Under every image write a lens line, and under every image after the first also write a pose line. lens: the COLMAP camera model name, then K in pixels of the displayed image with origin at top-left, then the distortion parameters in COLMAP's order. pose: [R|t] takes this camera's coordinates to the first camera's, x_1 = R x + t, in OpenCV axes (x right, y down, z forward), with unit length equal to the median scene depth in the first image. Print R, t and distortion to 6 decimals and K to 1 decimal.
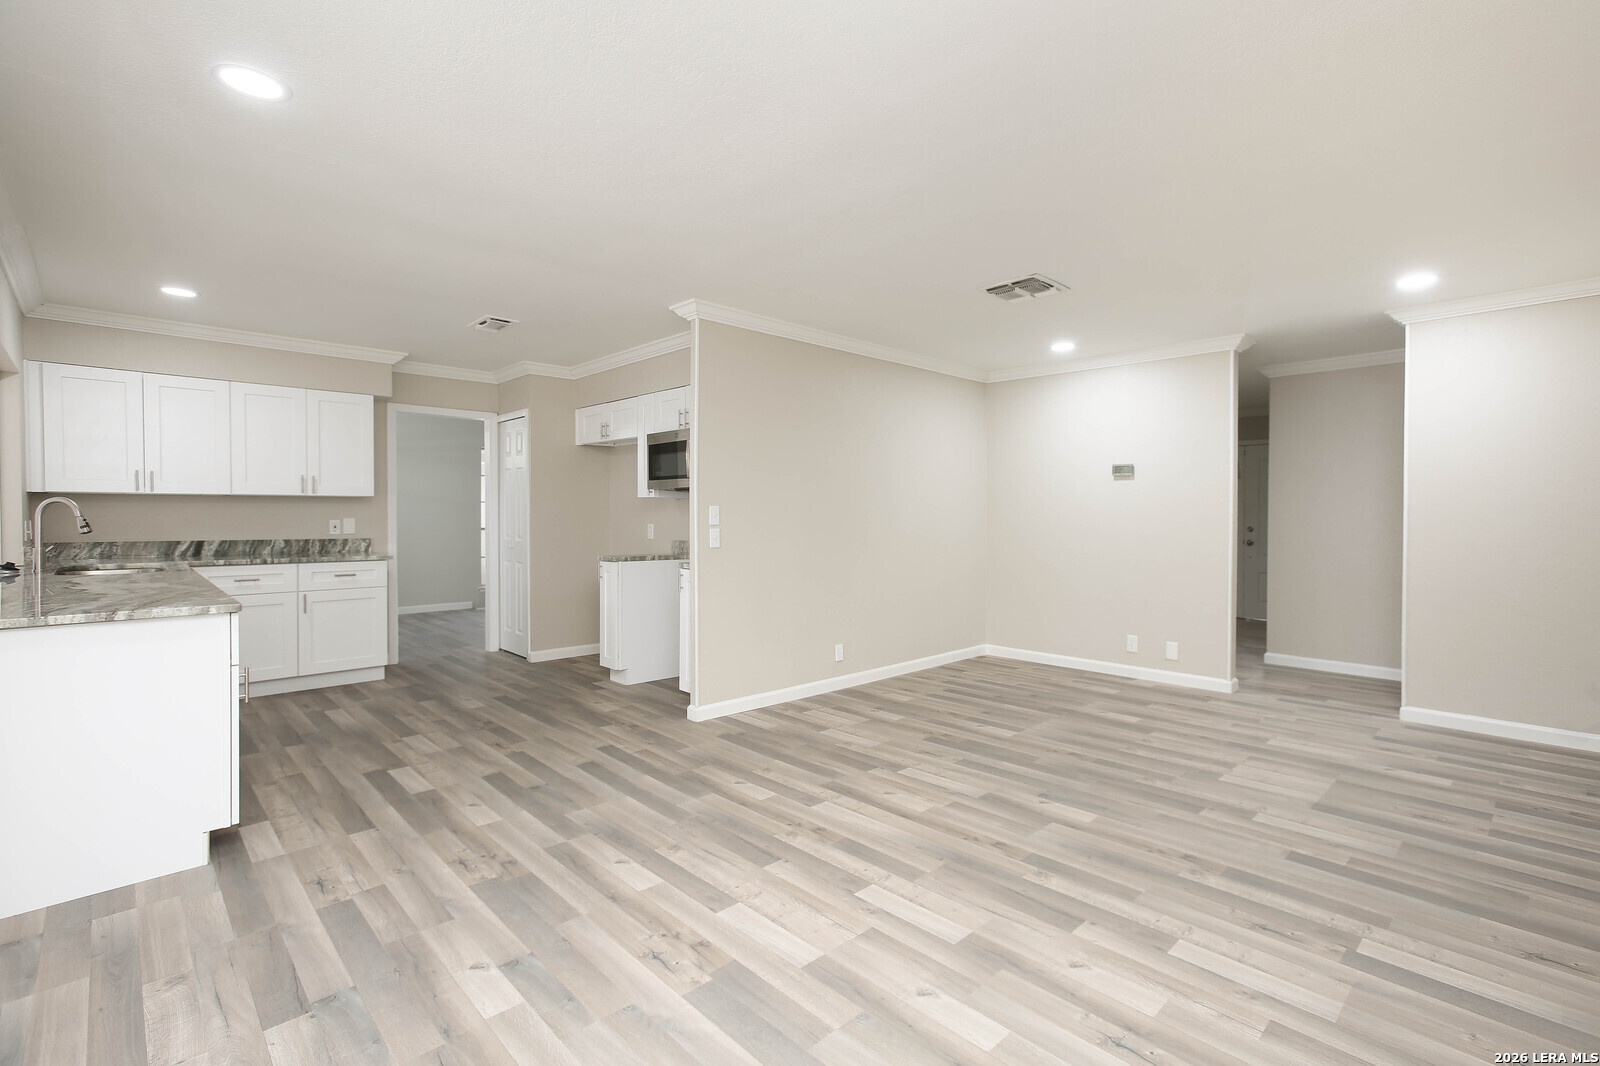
lens RADIAL K [[734.8, 0, 820.7], [0, 734.8, 516.1], [0, 0, 1]] dist [-0.023612, 0.016171]
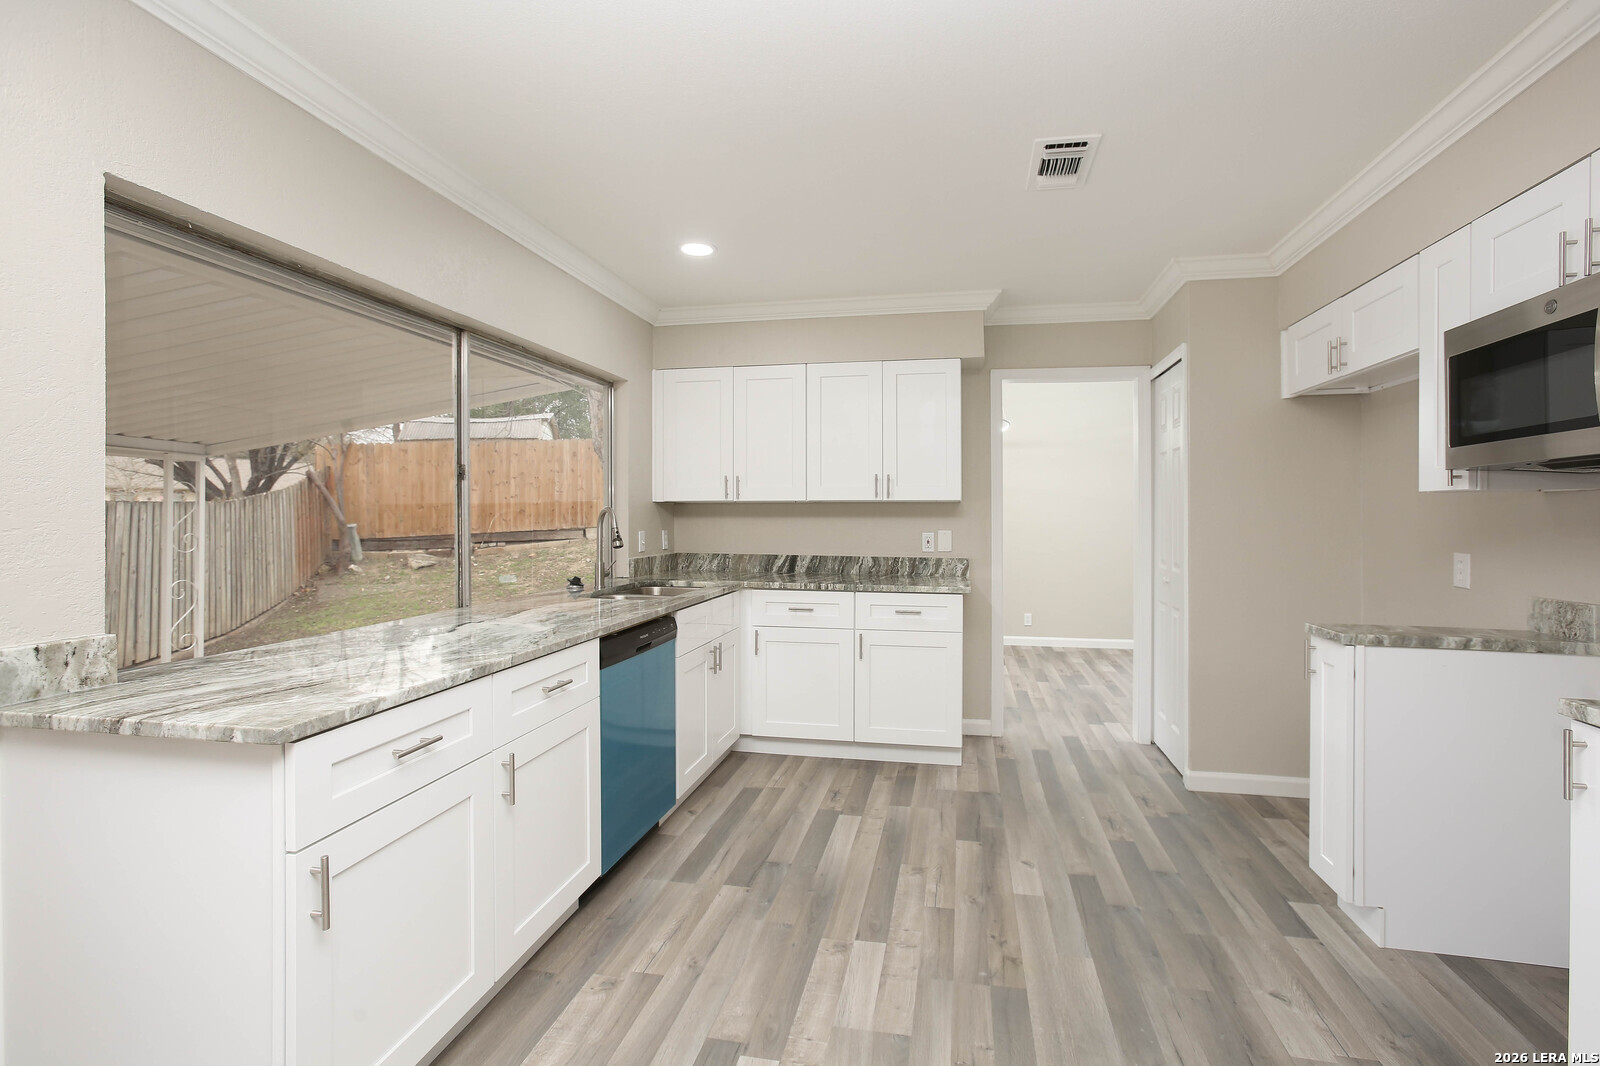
lens RADIAL K [[734.8, 0, 820.7], [0, 734.8, 516.1], [0, 0, 1]] dist [-0.023612, 0.016171]
pose [[0.566352, -0.001428, -0.824162, -0.098836], [-0.005160, 0.999973, -0.005279, -0.007813], [0.824147, 0.007242, 0.566329, 0.479111]]
